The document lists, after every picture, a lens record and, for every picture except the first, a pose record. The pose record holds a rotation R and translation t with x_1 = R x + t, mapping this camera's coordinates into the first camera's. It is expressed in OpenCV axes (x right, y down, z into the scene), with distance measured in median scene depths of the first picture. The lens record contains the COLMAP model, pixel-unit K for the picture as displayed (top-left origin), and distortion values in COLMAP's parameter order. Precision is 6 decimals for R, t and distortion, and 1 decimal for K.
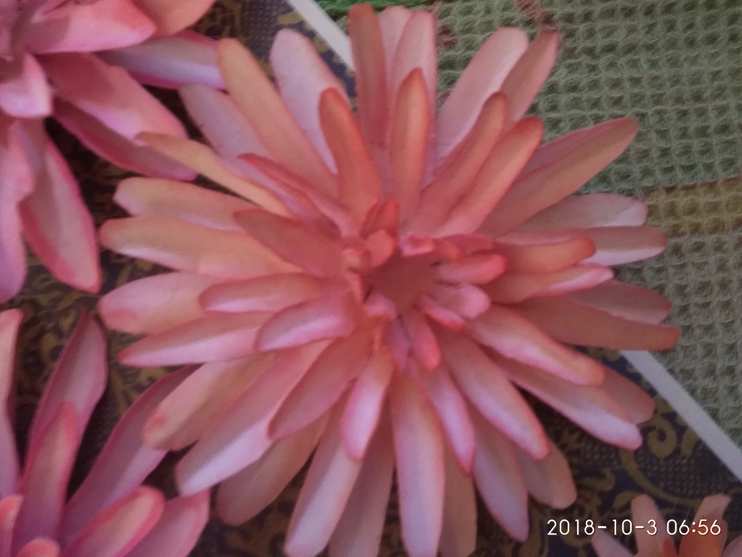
lens RADIAL K [[639.1, 0, 371.0], [0, 639.1, 278.5], [0, 0, 1]] dist [0.089632, -0.199543]
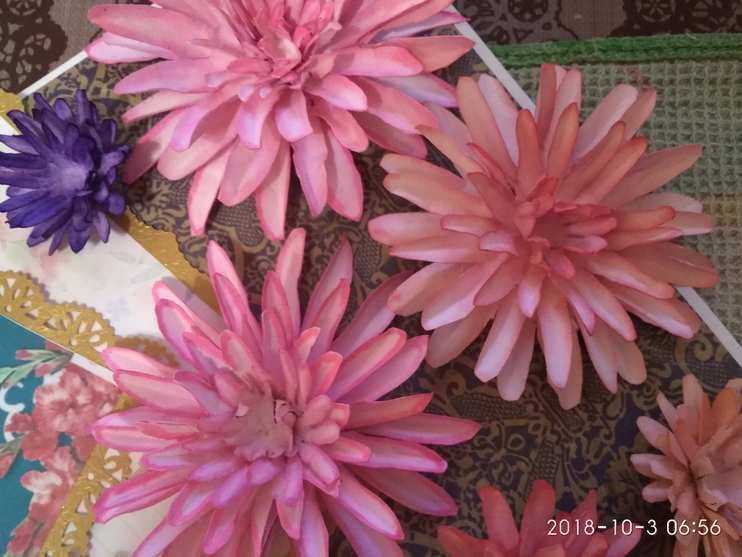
lens RADIAL K [[639.1, 0, 371.0], [0, 639.1, 278.5], [0, 0, 1]] dist [0.089632, -0.199543]
pose [[0.994368, 0.099314, -0.037006, -0.296640], [-0.101463, 0.992931, -0.061597, 0.246094], [0.030627, 0.065005, 0.997415, -0.570846]]
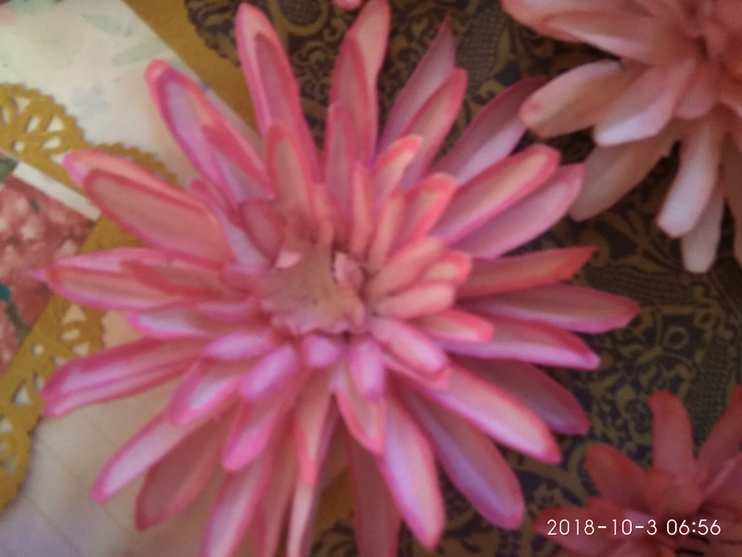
lens RADIAL K [[639.1, 0, 371.0], [0, 639.1, 278.5], [0, 0, 1]] dist [0.089632, -0.199543]
pose [[0.982640, 0.175322, 0.060665, -0.538303], [-0.176559, 0.984166, 0.015625, 0.469161], [-0.056965, -0.026065, 0.998036, -0.065155]]
